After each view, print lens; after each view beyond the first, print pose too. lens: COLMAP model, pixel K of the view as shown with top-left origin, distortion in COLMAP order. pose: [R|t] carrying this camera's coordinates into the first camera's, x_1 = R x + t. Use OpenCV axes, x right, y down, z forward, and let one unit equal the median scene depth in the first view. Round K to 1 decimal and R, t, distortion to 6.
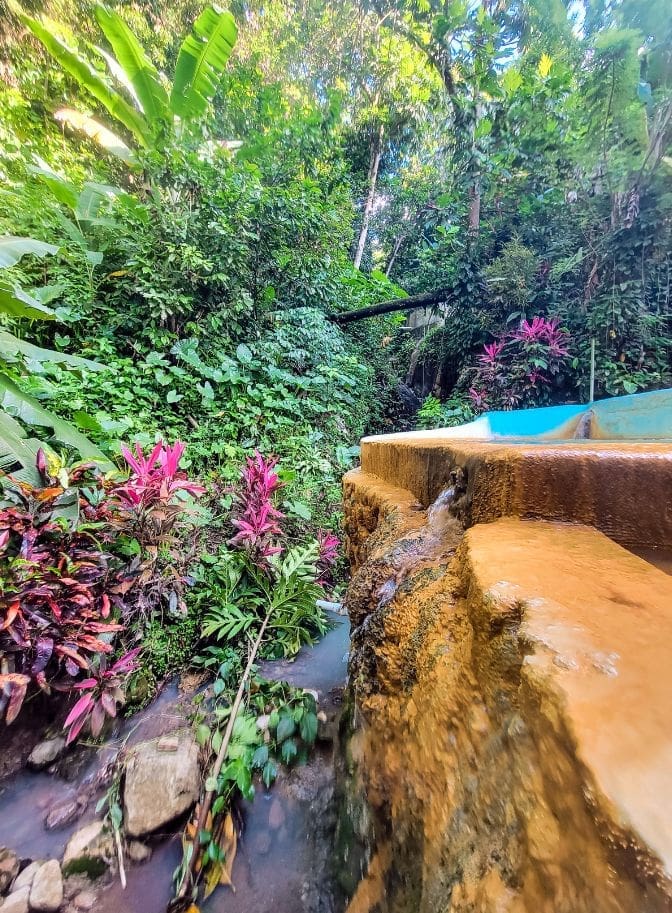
lens RADIAL K [[375.0, 0, 354.3], [0, 375.0, 442.0], [0, 0, 1]] dist [0.014612, 0.000025]
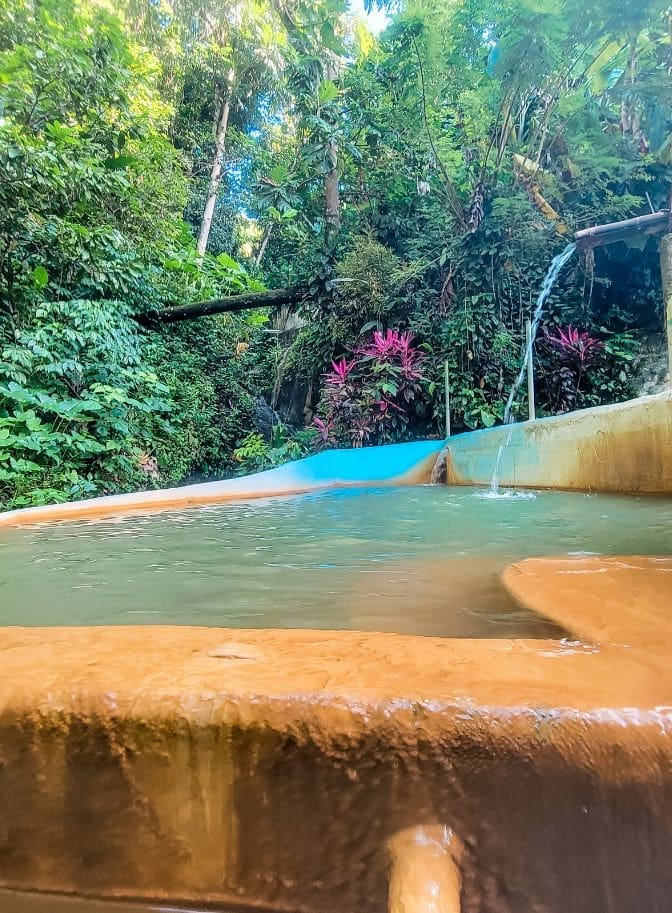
lens RADIAL K [[506.6, 0, 326.0], [0, 506.6, 448.9], [0, 0, 1]] dist [0.025720, 0.002065]
pose [[0.976701, -0.009861, 0.214377, 0.122459], [0.023314, 0.997907, -0.060318, -0.017803], [-0.213334, 0.063911, 0.974887, -0.005386]]
